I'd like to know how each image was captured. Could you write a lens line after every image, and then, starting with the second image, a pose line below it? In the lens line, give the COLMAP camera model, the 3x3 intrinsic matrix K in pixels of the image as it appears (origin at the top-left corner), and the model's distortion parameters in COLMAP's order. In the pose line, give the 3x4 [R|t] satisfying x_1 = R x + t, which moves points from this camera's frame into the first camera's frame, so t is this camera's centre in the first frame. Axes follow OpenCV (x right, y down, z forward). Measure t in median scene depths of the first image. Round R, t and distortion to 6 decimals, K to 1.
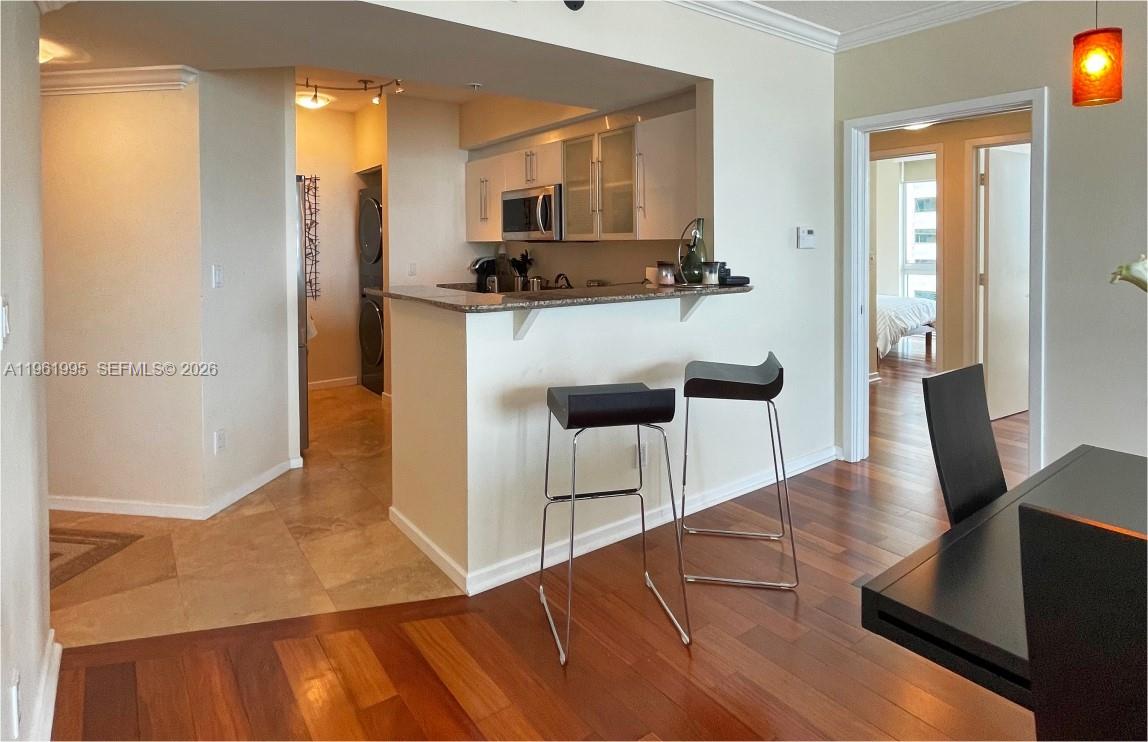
lens RADIAL K [[628.2, 0, 576.4], [0, 628.2, 247.3], [0, 0, 1]] dist [0.000705, 0.000553]
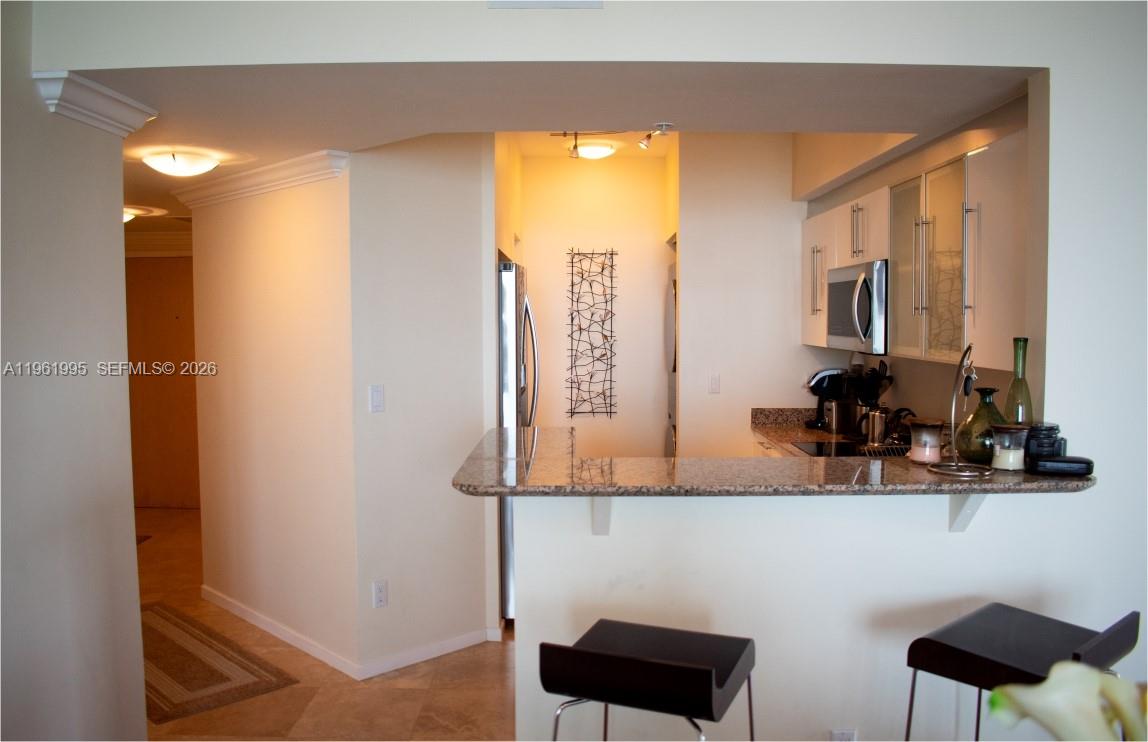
lens RADIAL K [[928.6, 0, 574.0], [0, 928.6, 371.0], [0, 0, 1]] dist [-0.096741, -0.001195]
pose [[0.803973, 0.039033, -0.593383, 0.238151], [-0.006449, 0.998357, 0.056935, -0.040410], [0.594631, -0.041947, 0.802904, 0.120325]]
